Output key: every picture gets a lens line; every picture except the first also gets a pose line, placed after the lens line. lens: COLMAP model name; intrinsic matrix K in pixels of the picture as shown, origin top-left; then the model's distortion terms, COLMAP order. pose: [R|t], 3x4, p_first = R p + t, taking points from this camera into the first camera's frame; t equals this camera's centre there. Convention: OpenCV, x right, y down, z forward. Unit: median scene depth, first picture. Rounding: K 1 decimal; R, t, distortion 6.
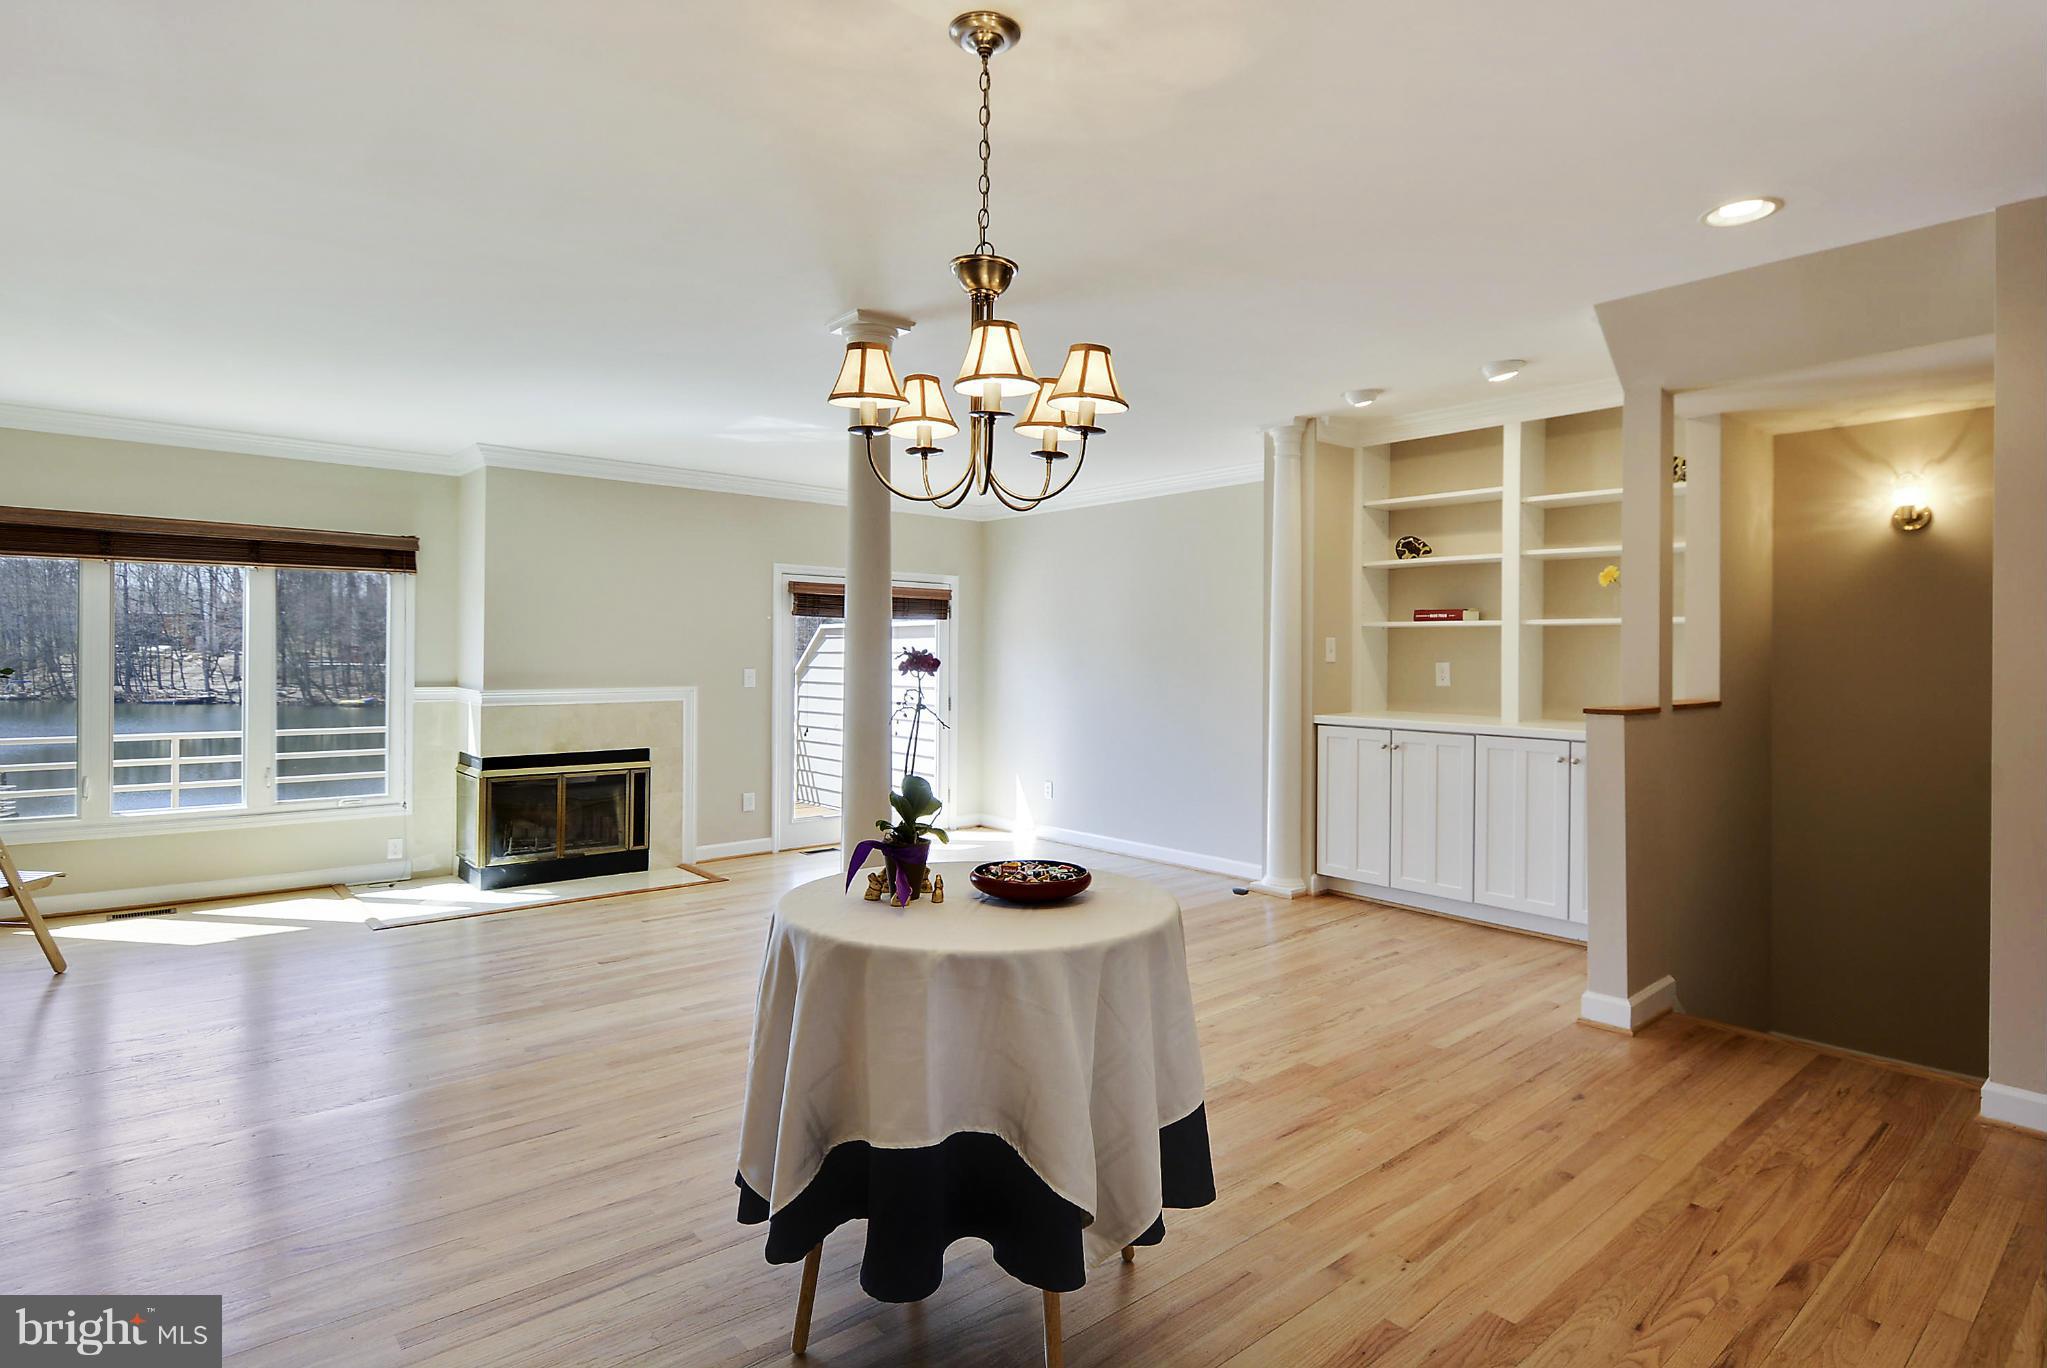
lens RADIAL K [[1097.9, 0, 1060.4], [0, 1097.9, 665.5], [0, 0, 1]] dist [0.011905, -0.010019]
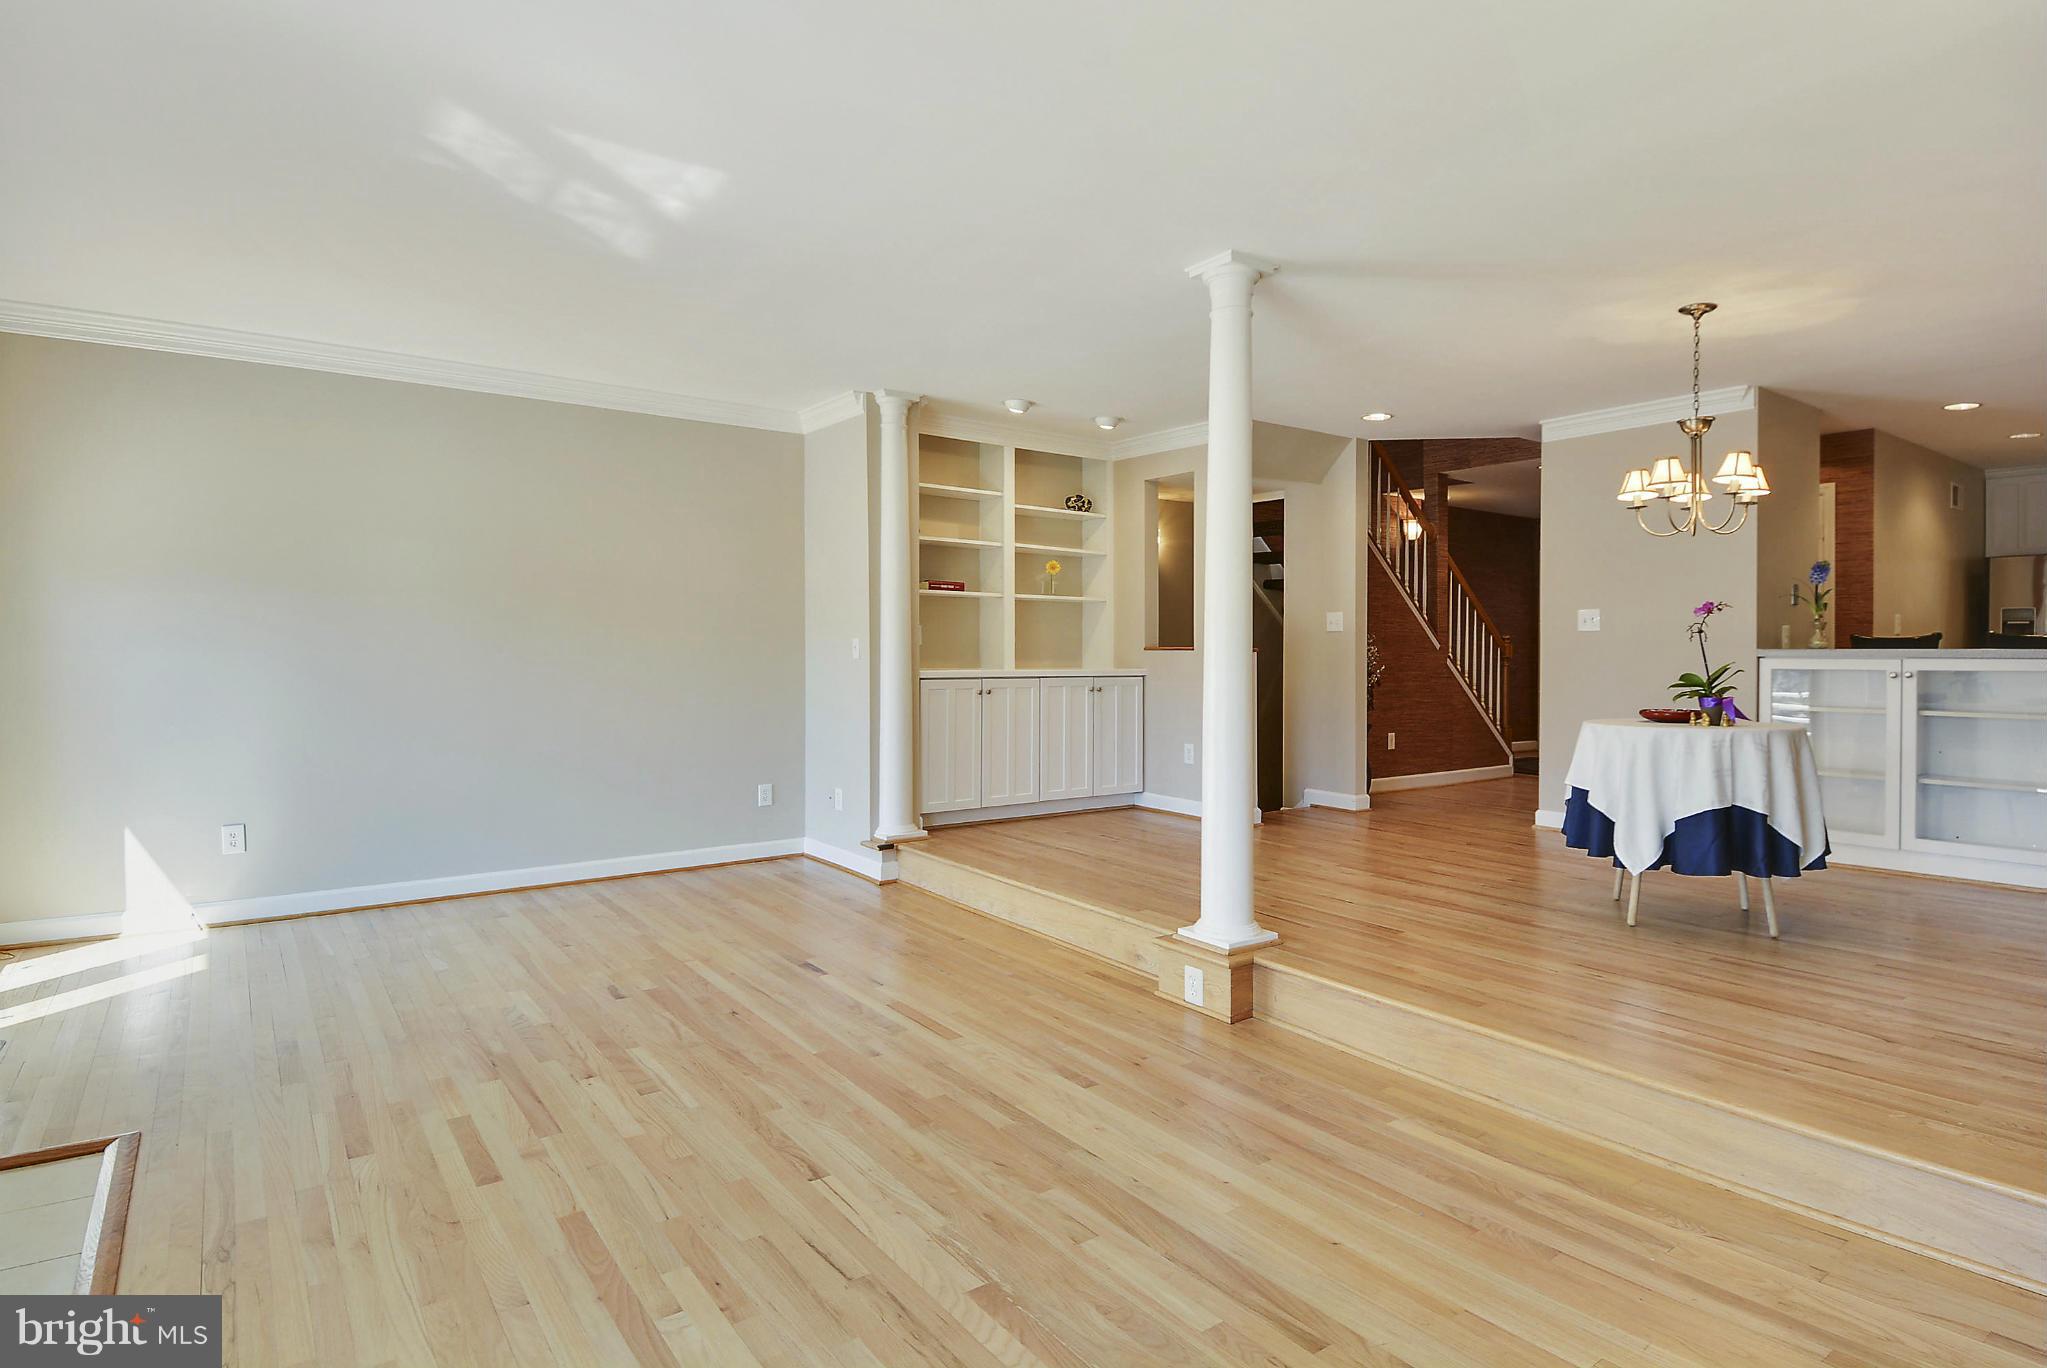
lens RADIAL K [[1091.6, 0, 1059.2], [0, 1091.6, 665.0], [0, 0, 1]] dist [0.049144, -0.049794]
pose [[0.062016, -0.017549, 0.997921, -0.678183], [0.005671, 0.999835, 0.017230, 0.017162], [-0.998059, 0.004590, 0.062106, 0.629111]]
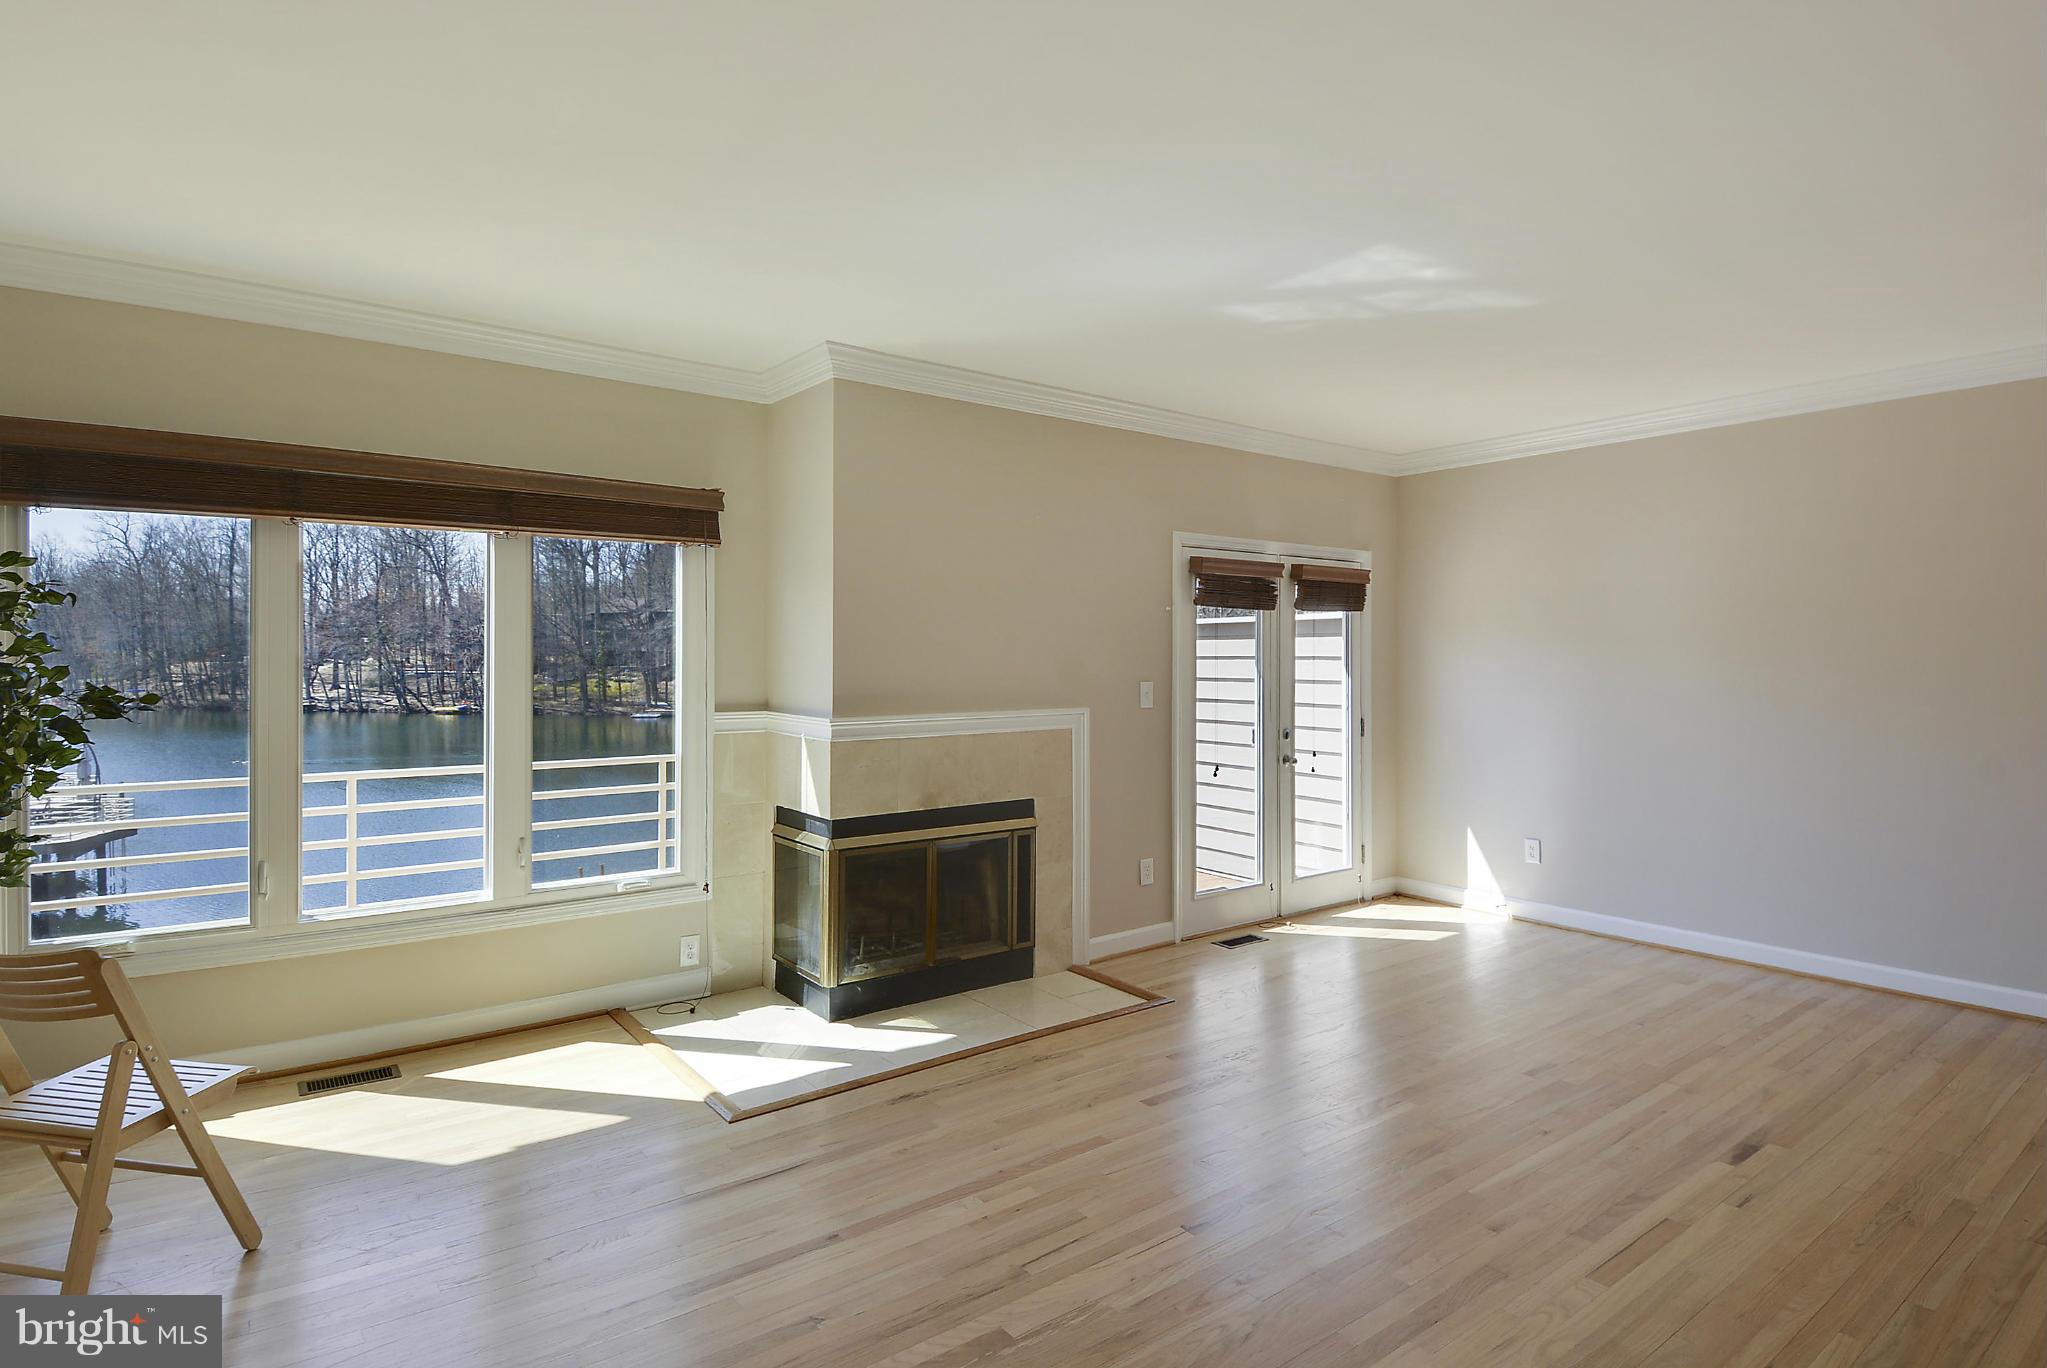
lens RADIAL K [[1091.6, 0, 1059.2], [0, 1091.6, 665.0], [0, 0, 1]] dist [0.049144, -0.049794]
pose [[0.998247, -0.005683, -0.058905, -0.325378], [0.005451, 0.999977, -0.004095, -0.005167], [0.058927, 0.003767, 0.998255, 0.327188]]
